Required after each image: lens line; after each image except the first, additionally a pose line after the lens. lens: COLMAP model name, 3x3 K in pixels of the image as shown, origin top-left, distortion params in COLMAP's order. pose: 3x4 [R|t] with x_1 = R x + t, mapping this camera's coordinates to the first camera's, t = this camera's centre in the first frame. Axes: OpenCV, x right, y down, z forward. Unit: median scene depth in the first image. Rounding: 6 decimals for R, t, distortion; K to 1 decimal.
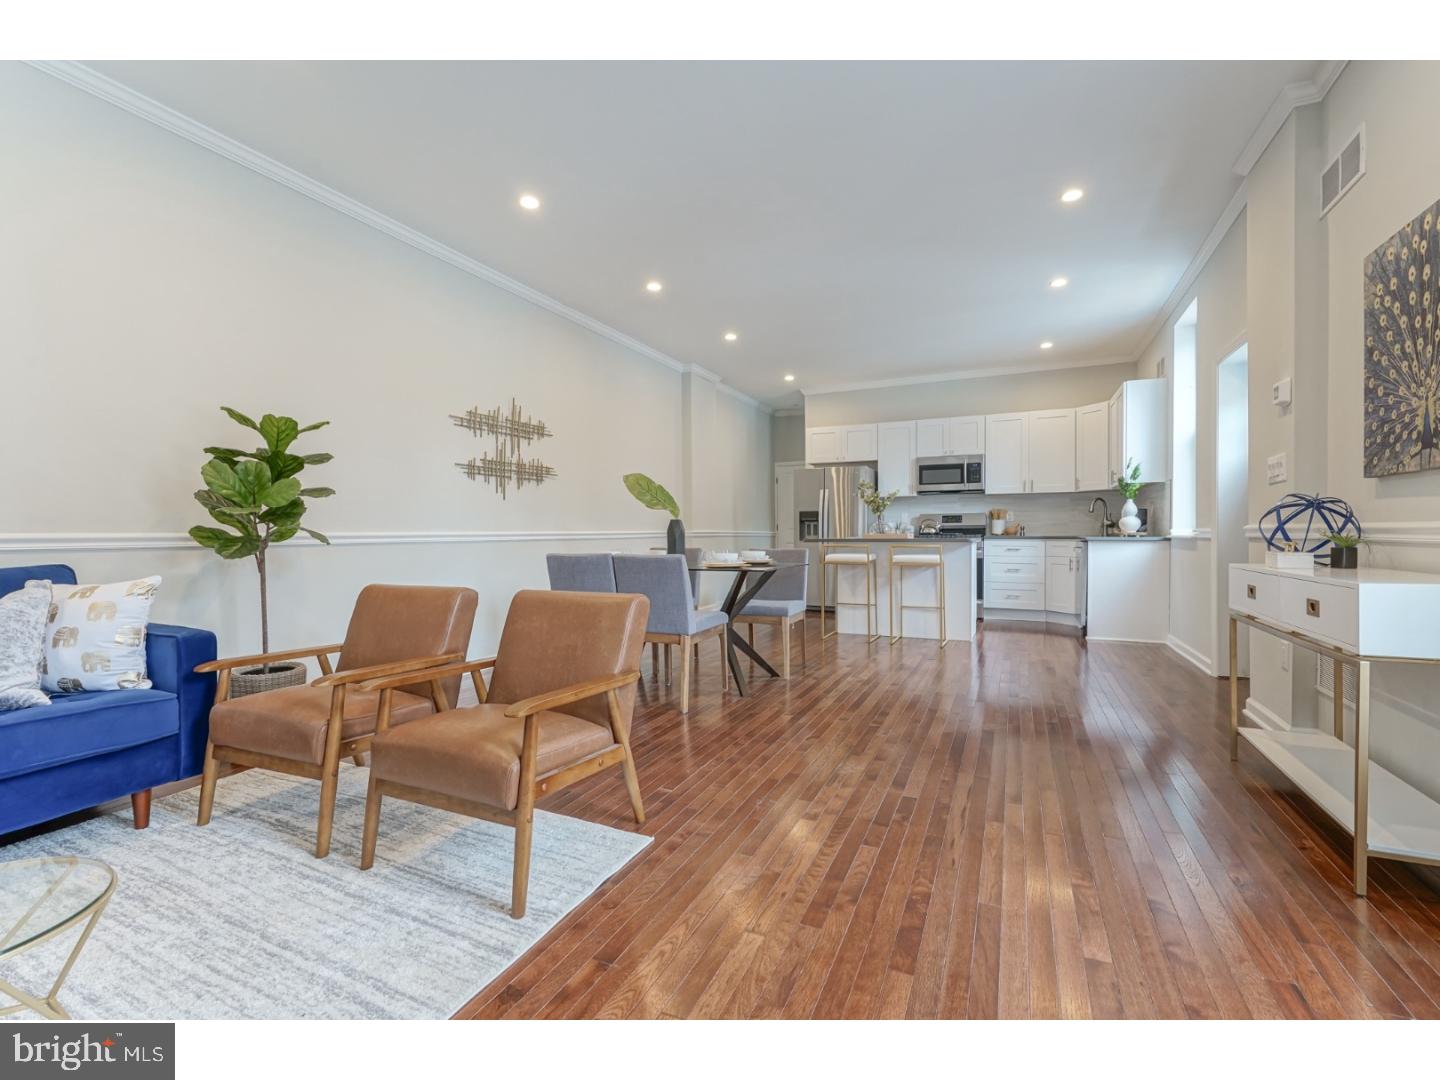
lens RADIAL K [[660.8, 0, 725.9], [0, 660.8, 539.3], [0, 0, 1]] dist [-0.009360, 0.004412]
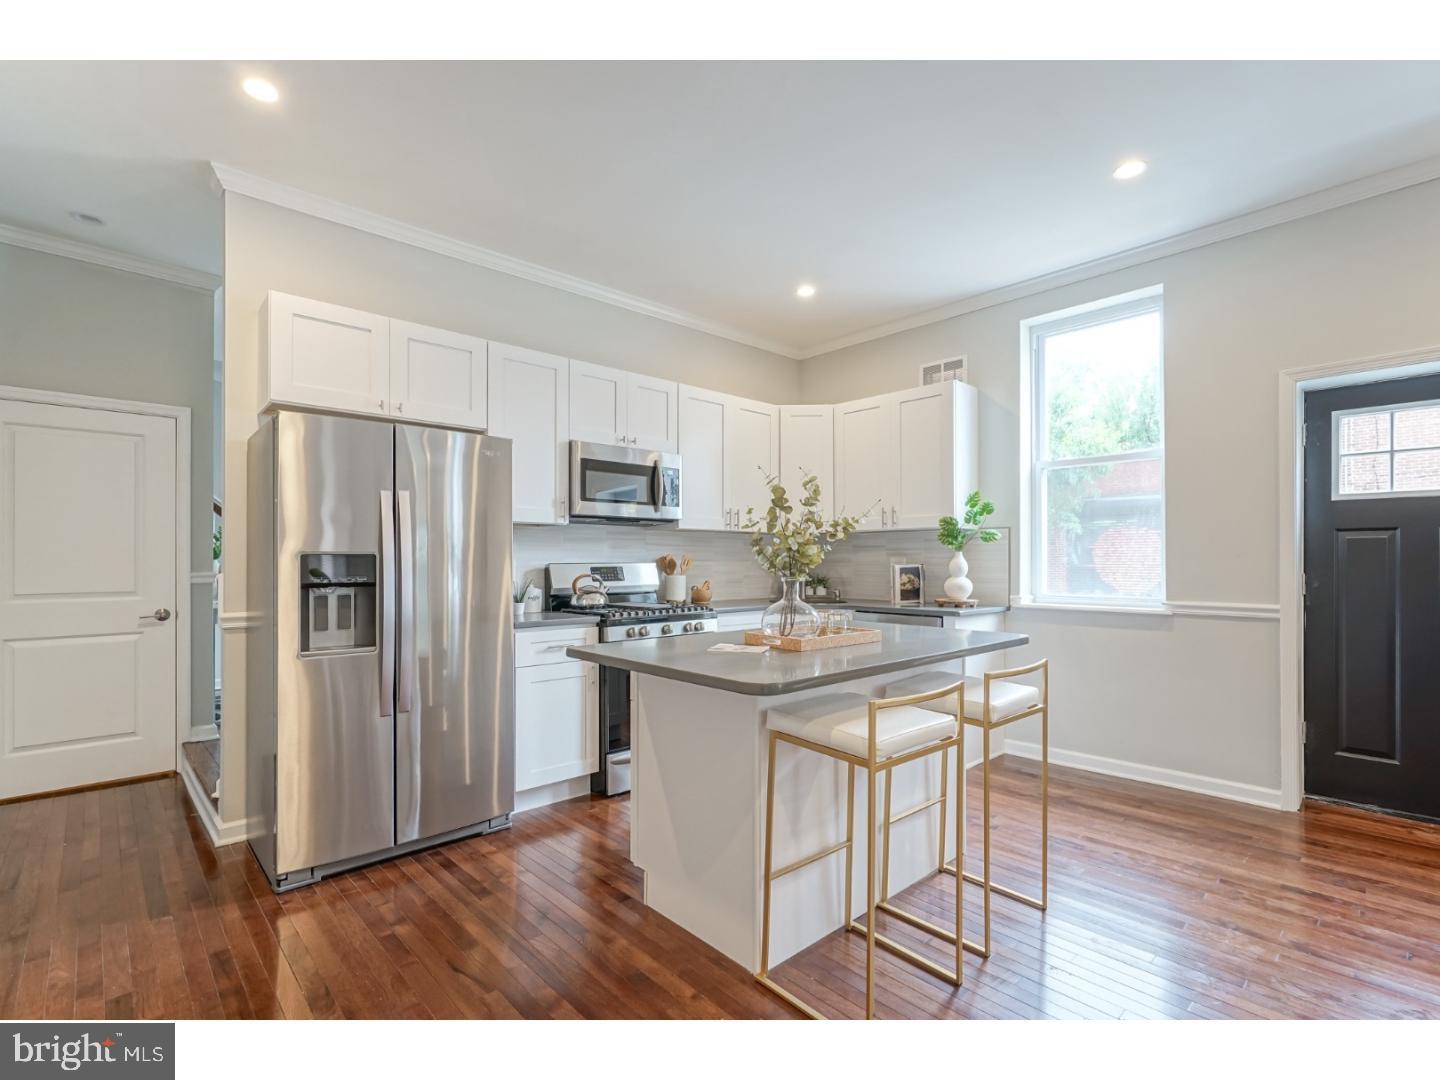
lens RADIAL K [[660.8, 0, 717.0], [0, 660.8, 558.9], [0, 0, 1]] dist [-0.009360, 0.004412]
pose [[0.390632, 0.007324, 0.920518, -0.167606], [0.006208, 0.999925, -0.010591, -0.064221], [-0.920526, 0.009852, 0.390557, 1.298311]]
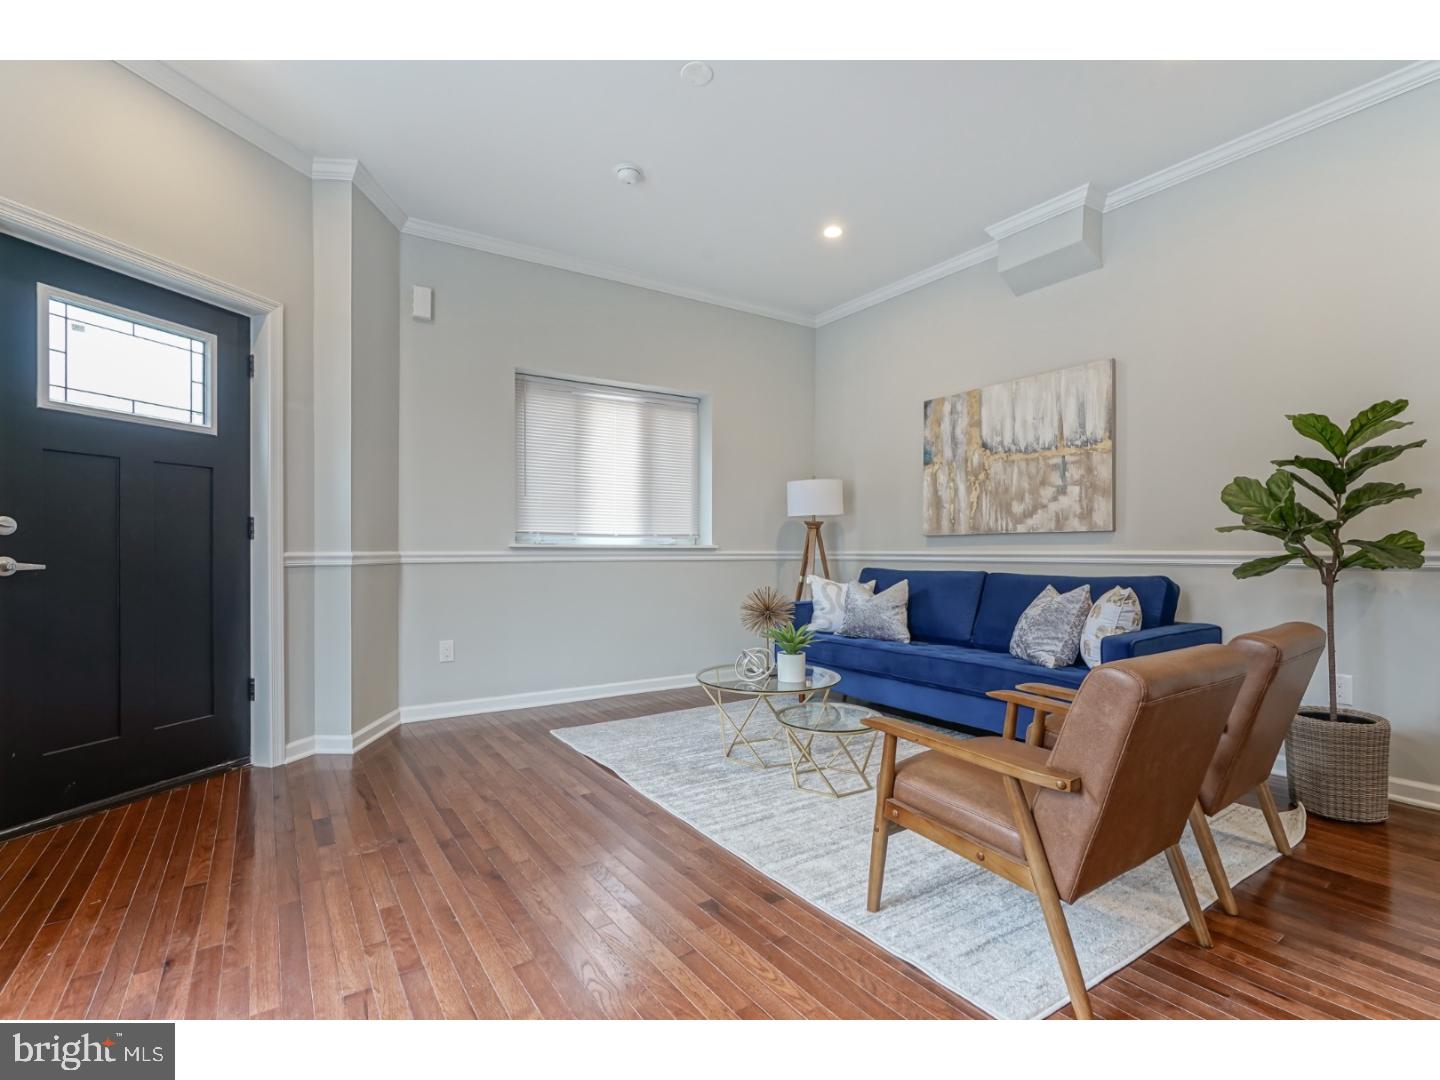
lens RADIAL K [[660.8, 0, 720.4], [0, 660.8, 547.8], [0, 0, 1]] dist [-0.009360, 0.004412]
pose [[-0.521029, 0.005621, -0.853520, 0.286796], [-0.002409, 0.999965, 0.008056, -0.013000], [0.853536, 0.006253, -0.520997, 0.520777]]
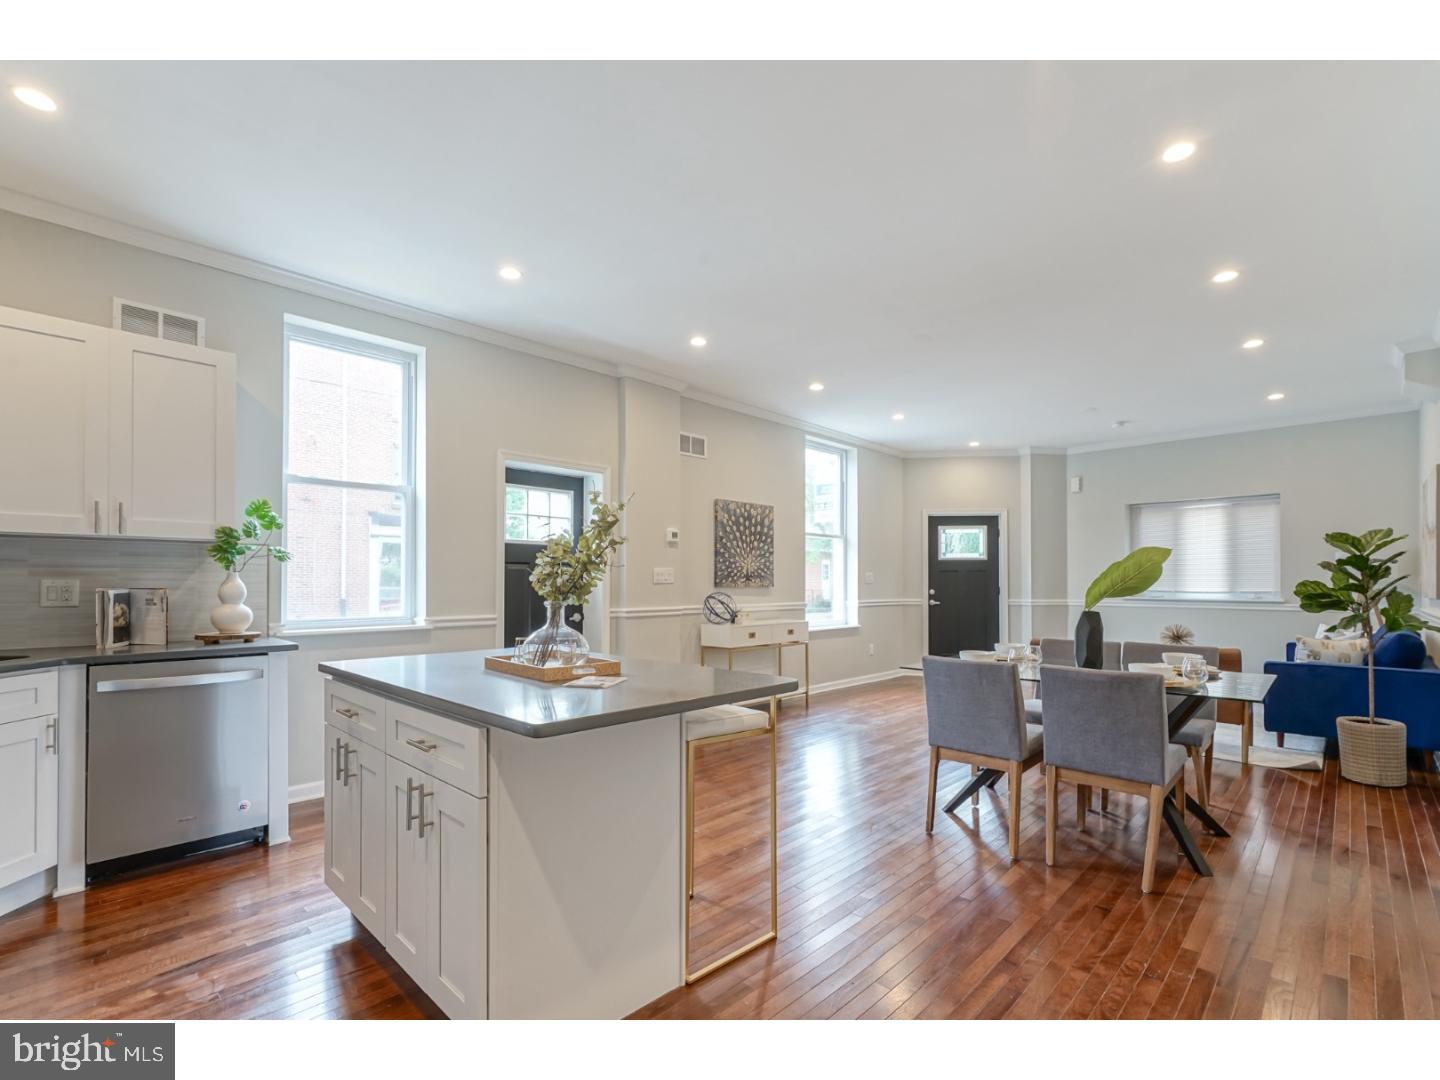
lens RADIAL K [[660.8, 0, 714.6], [0, 660.8, 576.2], [0, 0, 1]] dist [-0.009360, 0.004412]
pose [[-0.937296, 0.009671, 0.348401, 0.063596], [0.009064, 0.999953, -0.003374, -0.070082], [-0.348417, -0.000004, -0.937340, 1.847735]]
